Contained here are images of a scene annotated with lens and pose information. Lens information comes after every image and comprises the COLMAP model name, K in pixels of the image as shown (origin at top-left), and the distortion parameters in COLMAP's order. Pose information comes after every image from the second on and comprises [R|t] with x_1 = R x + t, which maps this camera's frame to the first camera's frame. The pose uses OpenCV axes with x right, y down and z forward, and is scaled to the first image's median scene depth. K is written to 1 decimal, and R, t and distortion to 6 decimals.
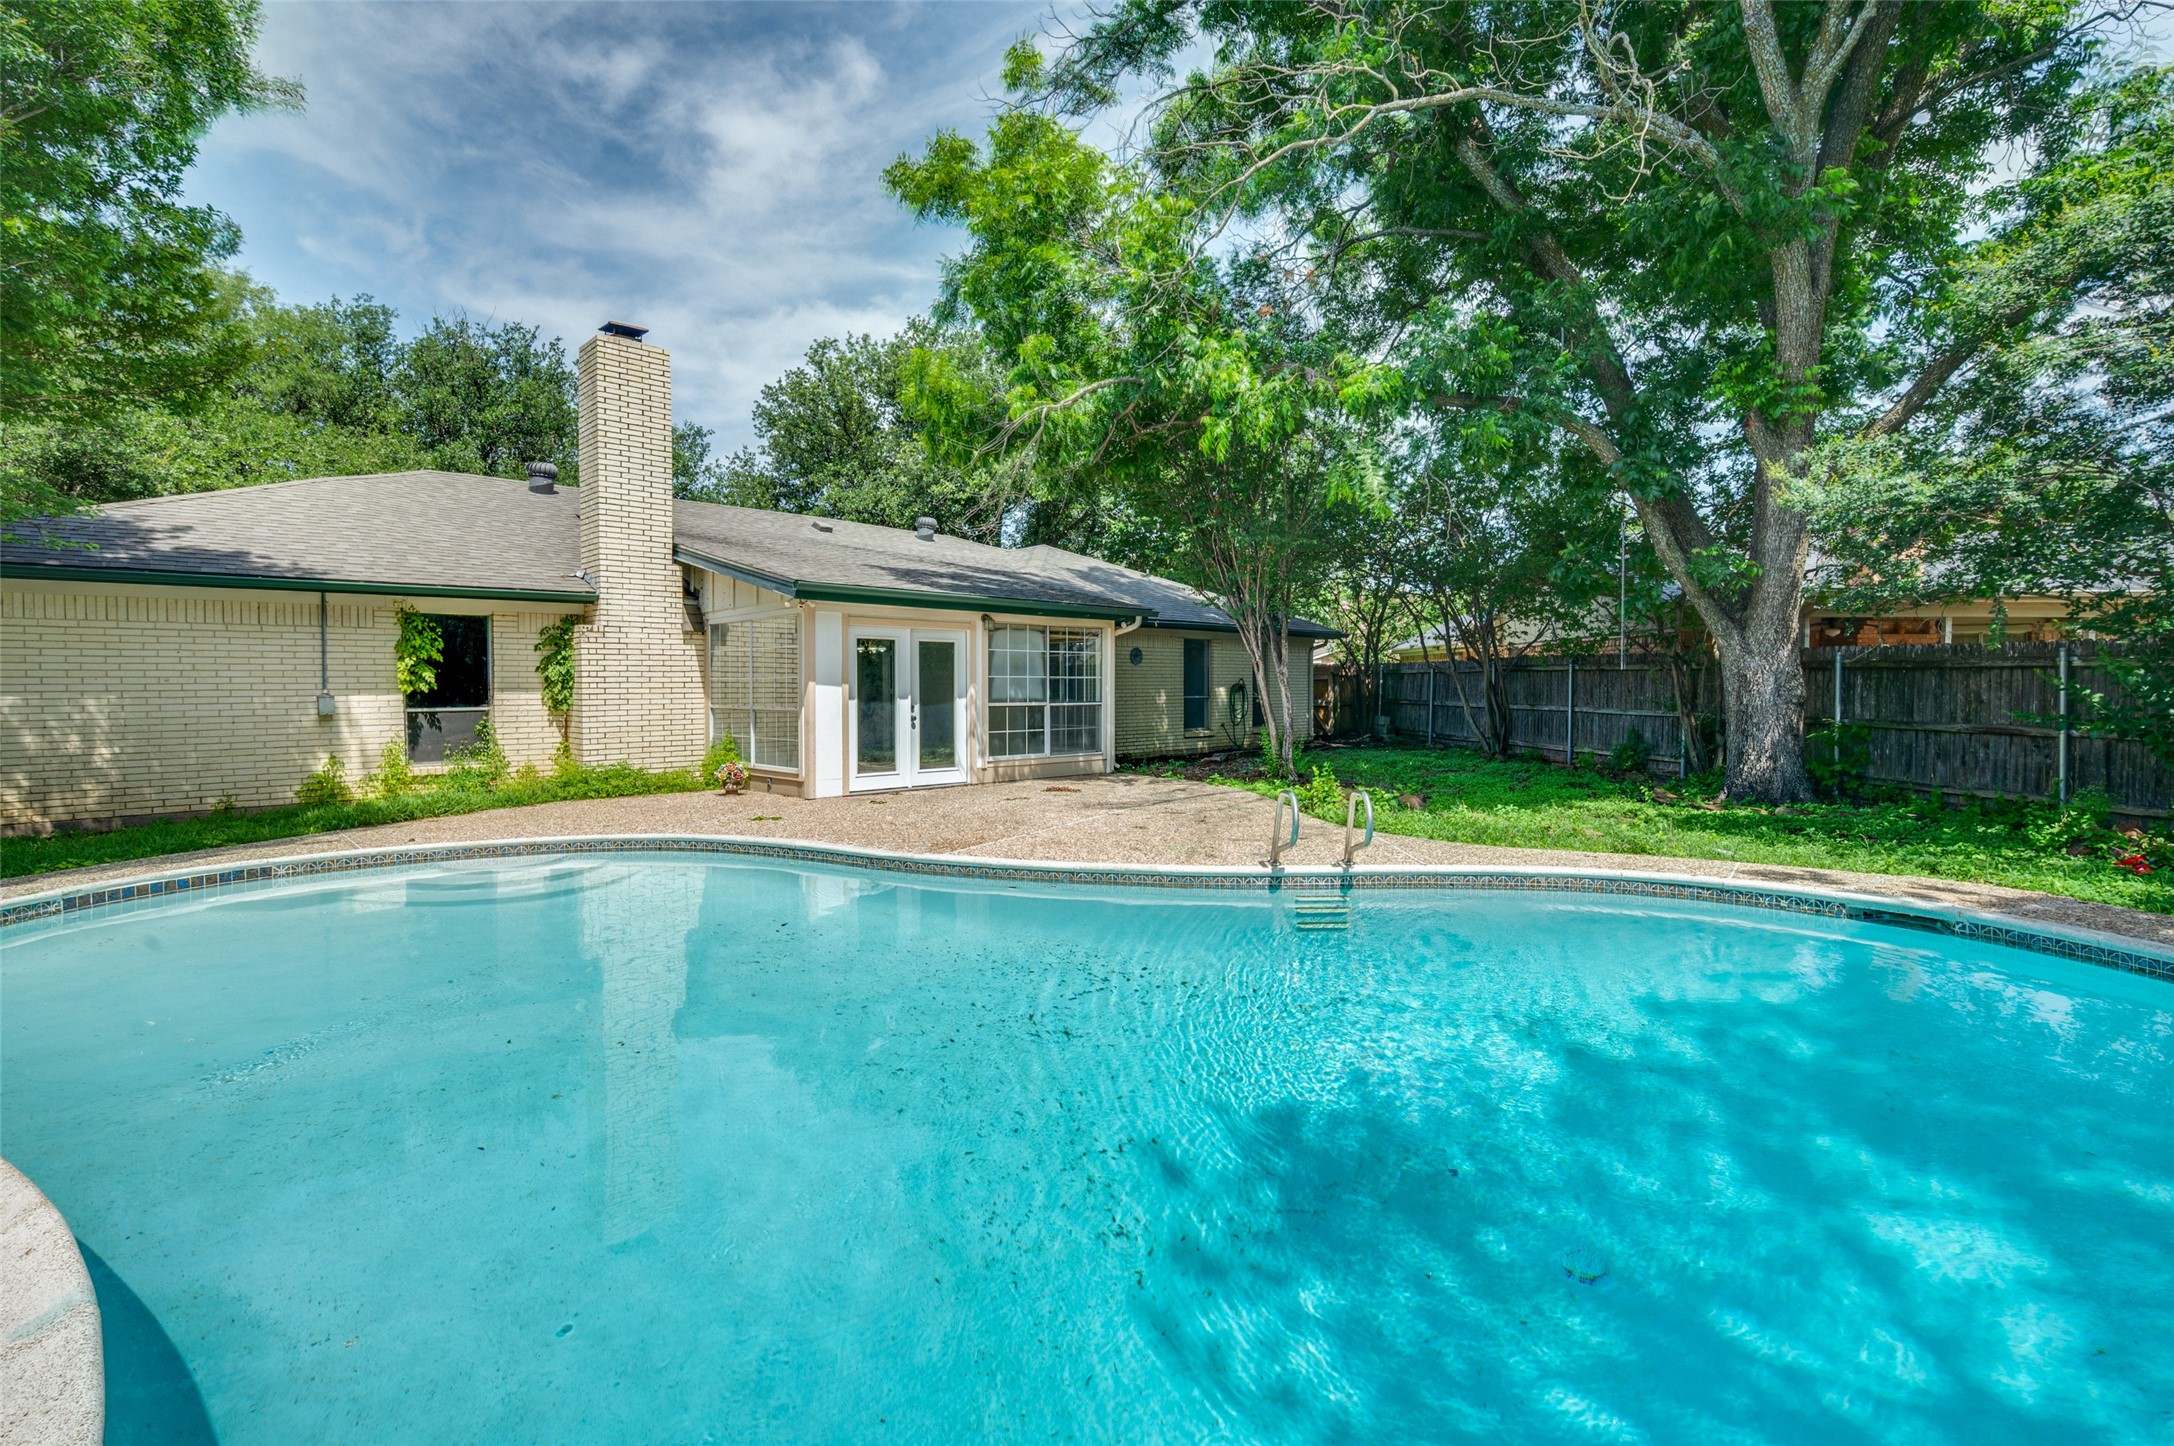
lens RADIAL K [[1001.8, 0, 1084.8], [0, 1001.8, 702.7], [0, 0, 1]] dist [0.001087, -0.001440]
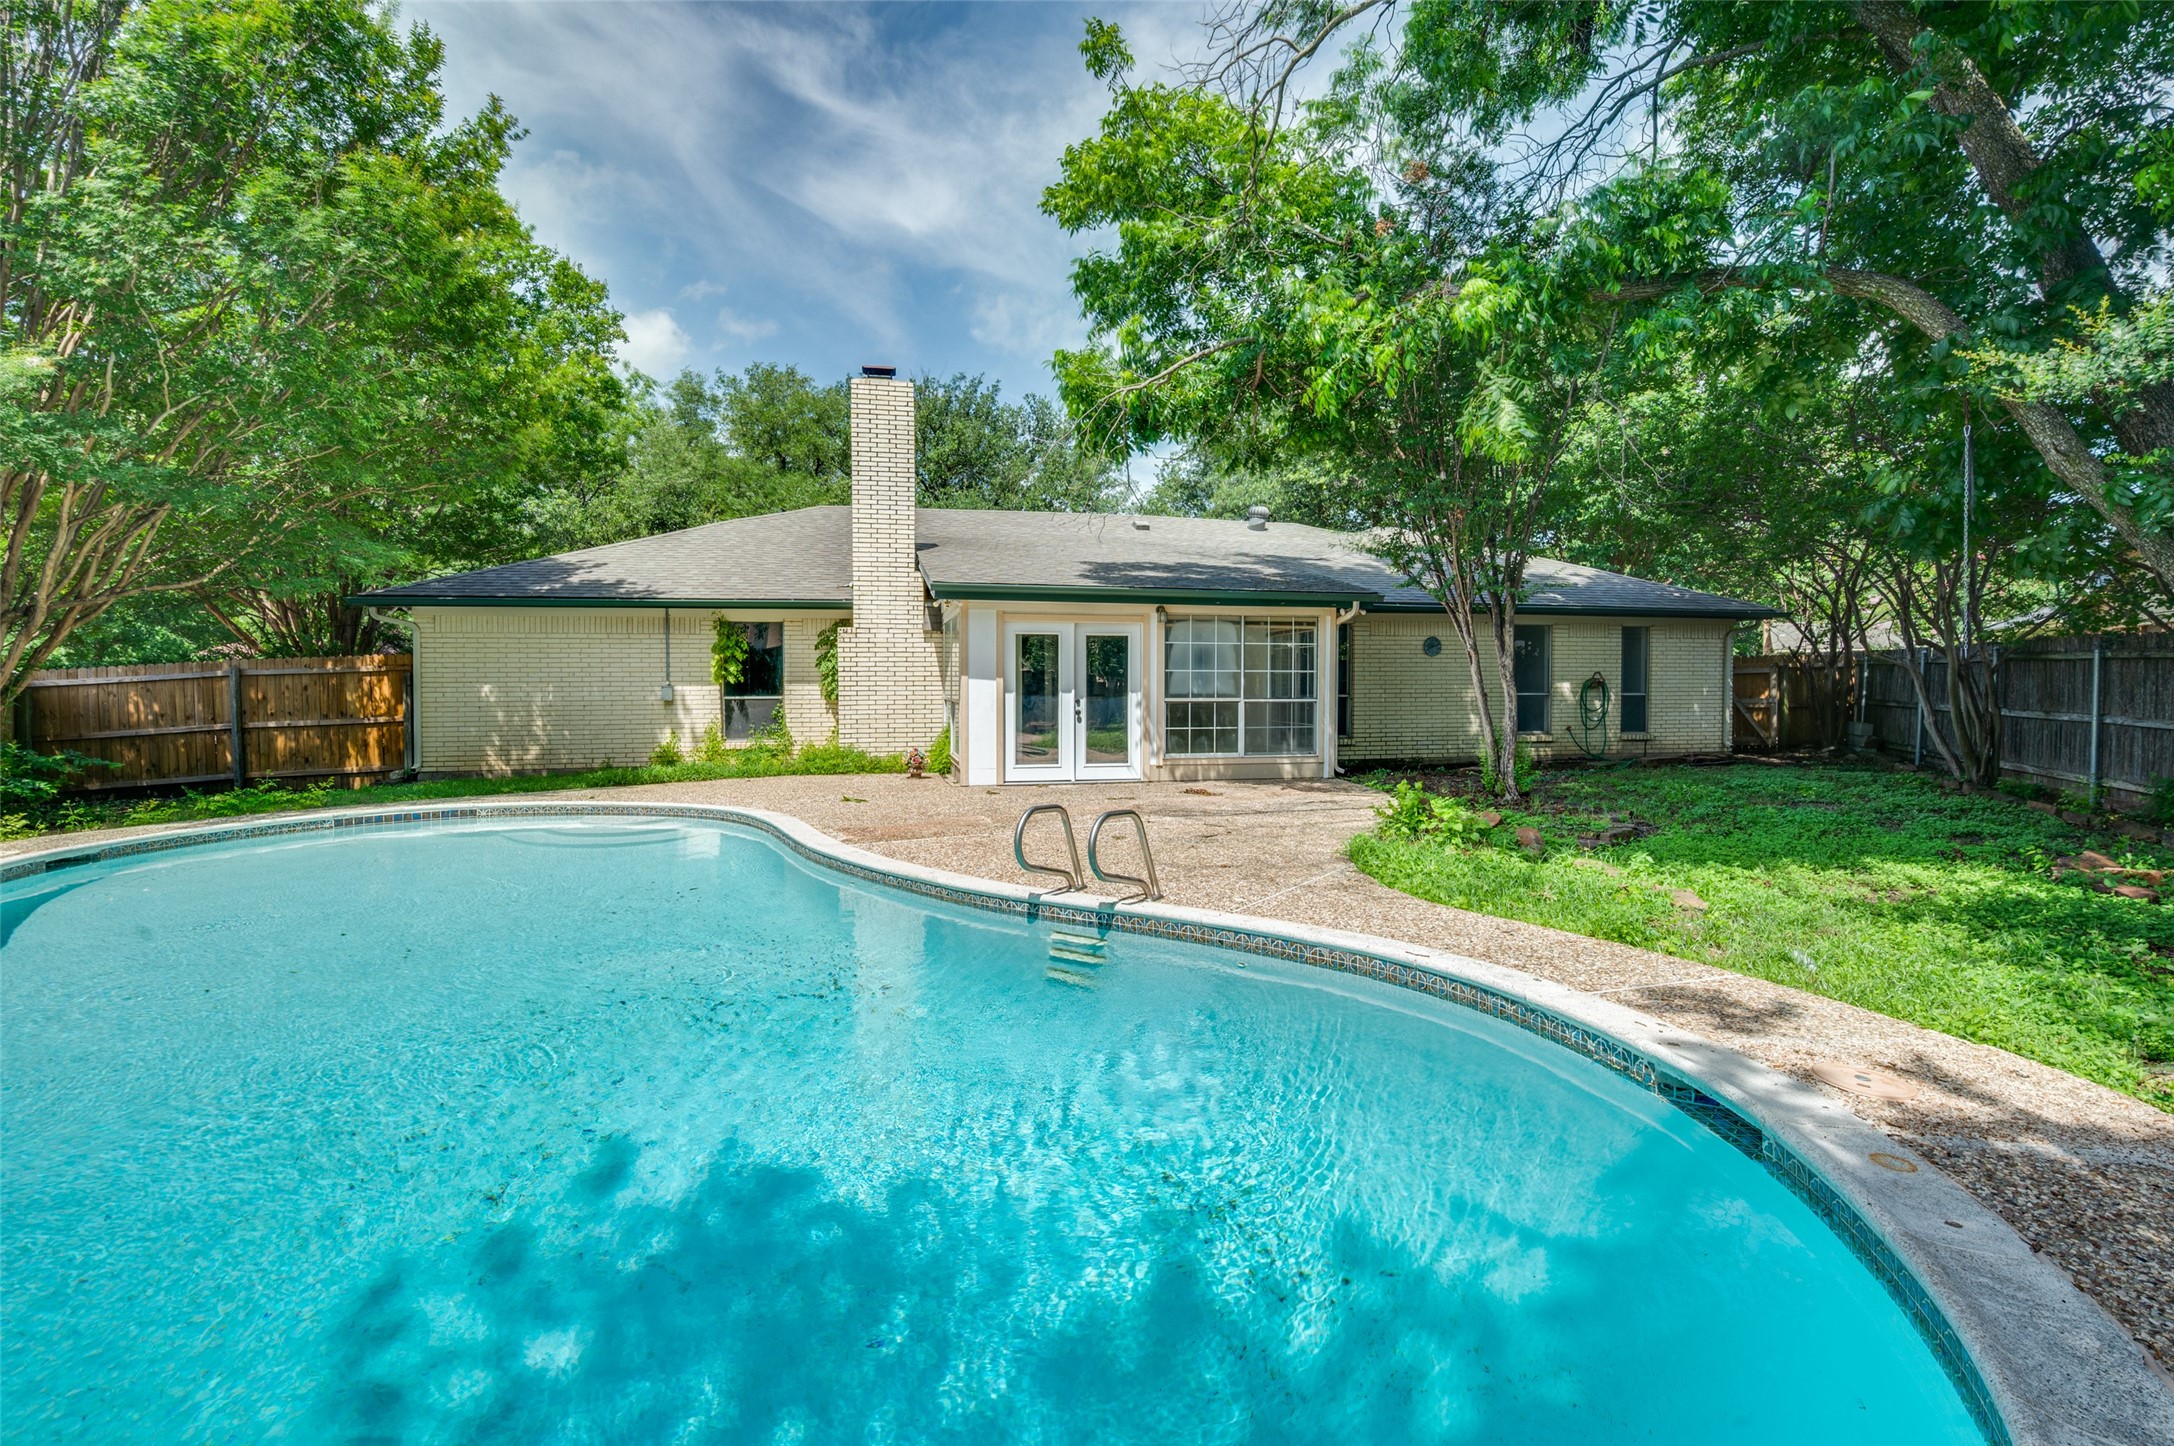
lens RADIAL K [[1001.8, 0, 1106.1], [0, 1001.8, 696.2], [0, 0, 1]] dist [0.001087, -0.001440]
pose [[0.847194, 0.012830, -0.531129, 0.389225], [-0.011650, 0.999917, 0.005573, -0.006698], [0.531156, 0.001466, 0.847273, 0.164106]]
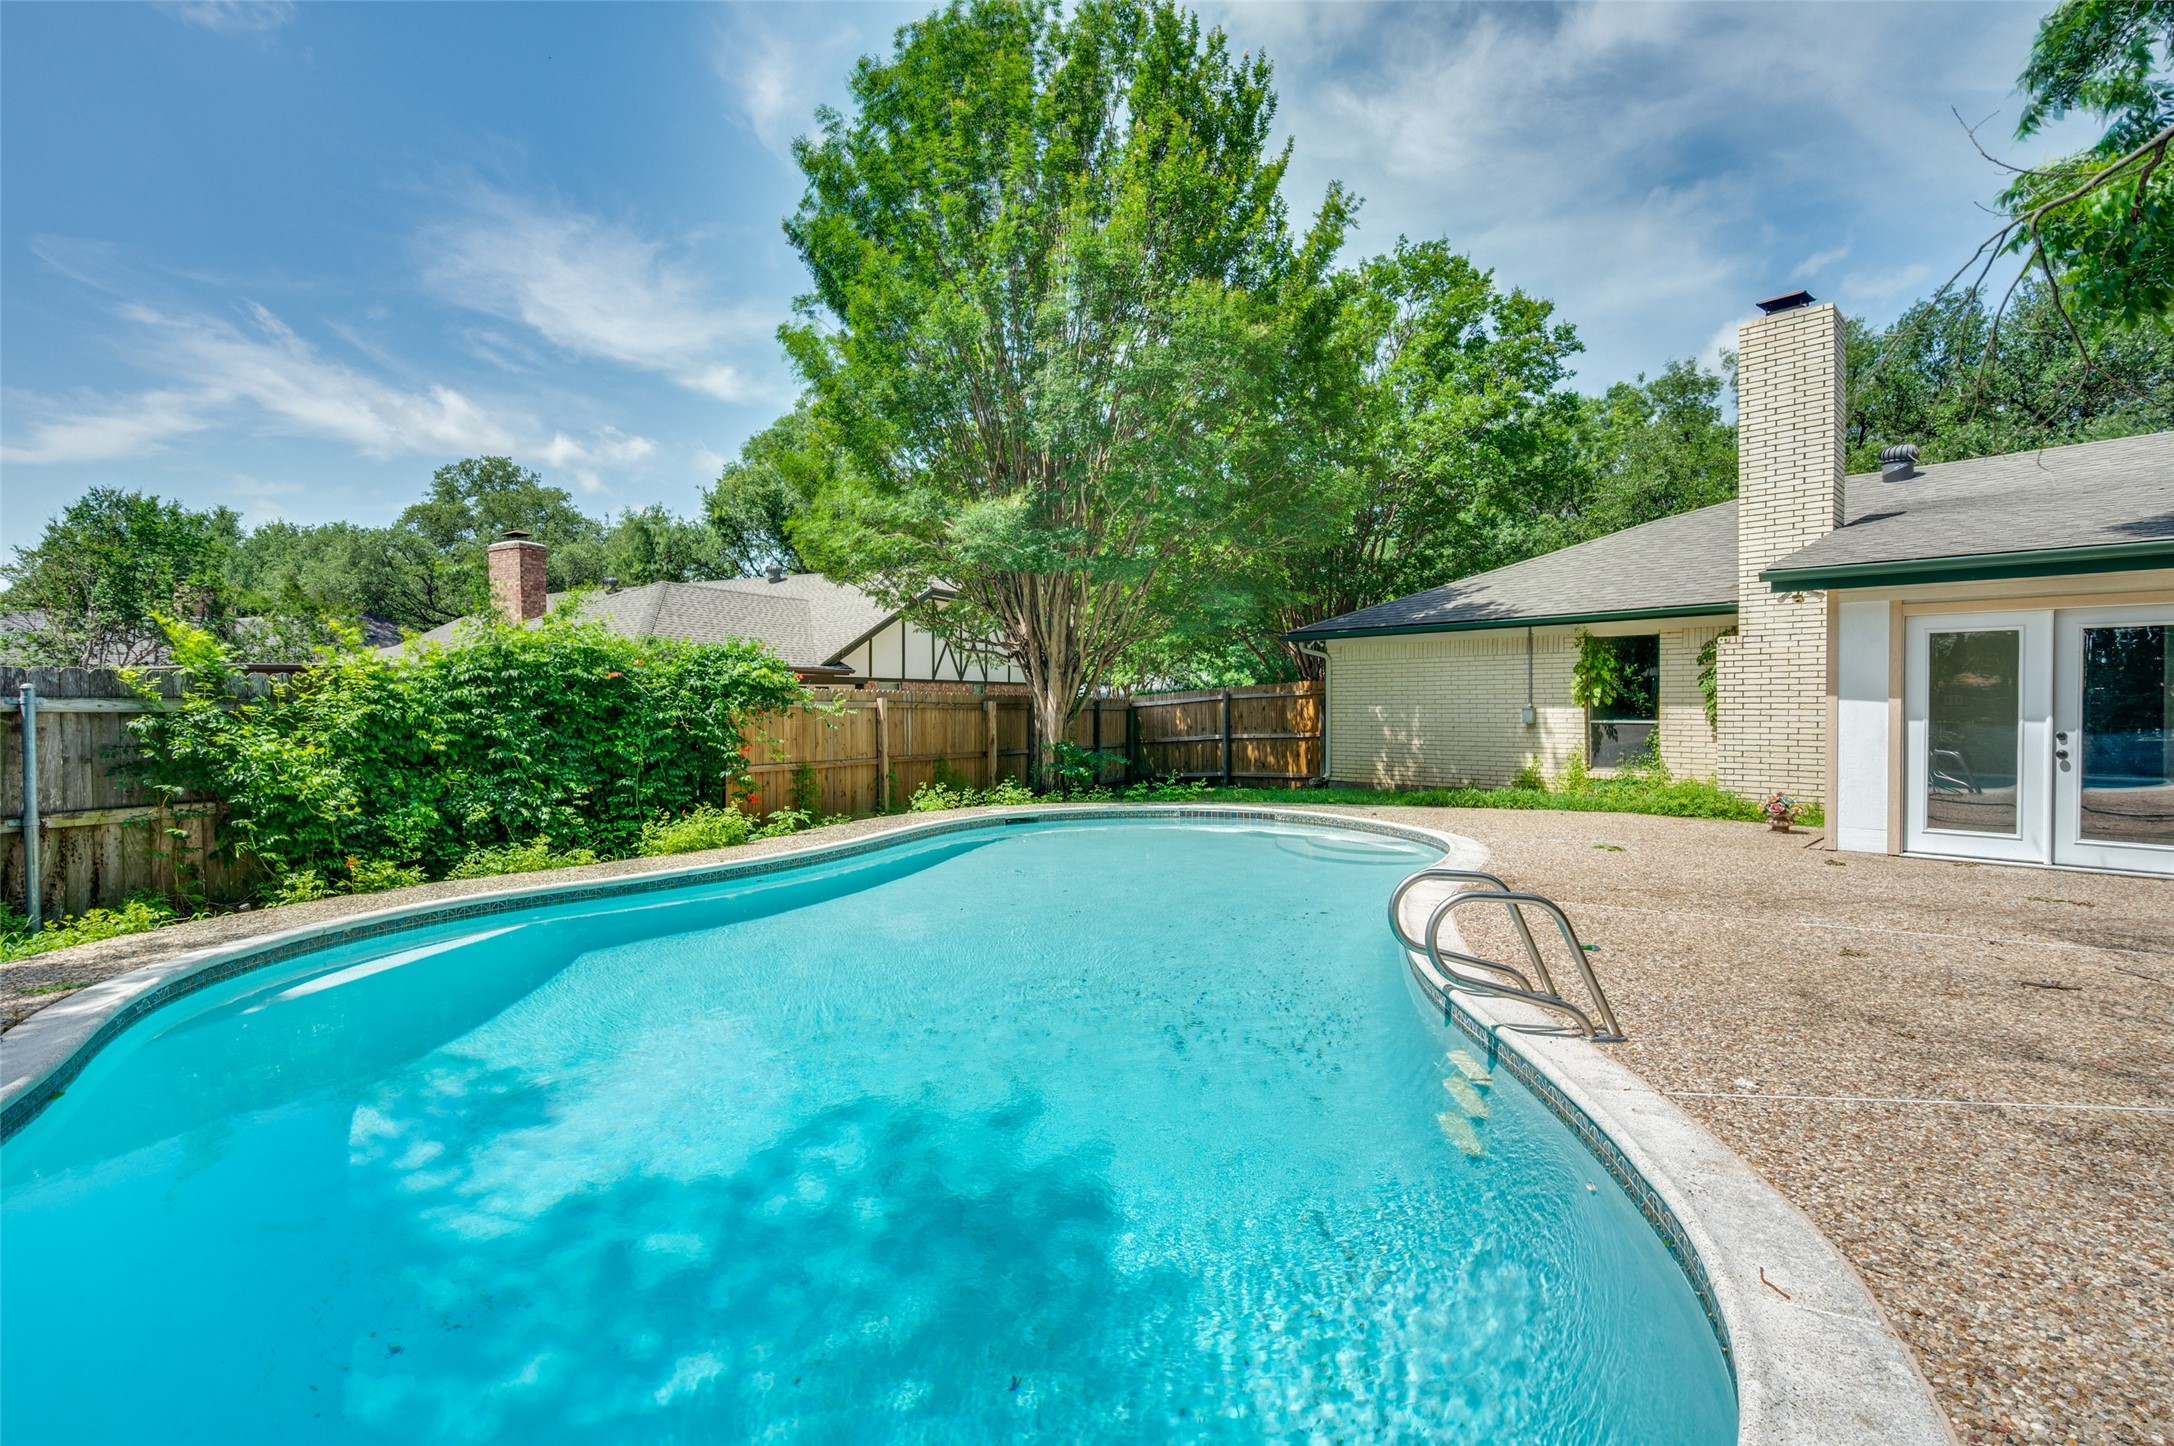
lens RADIAL K [[1001.8, 0, 1081.4], [0, 1001.8, 719.5], [0, 0, 1]] dist [0.001087, -0.001440]
pose [[-0.024256, 0.021834, -0.999467, 0.467096], [-0.013819, 0.999659, 0.022174, -0.011501], [0.999610, 0.014350, -0.023946, 0.410412]]
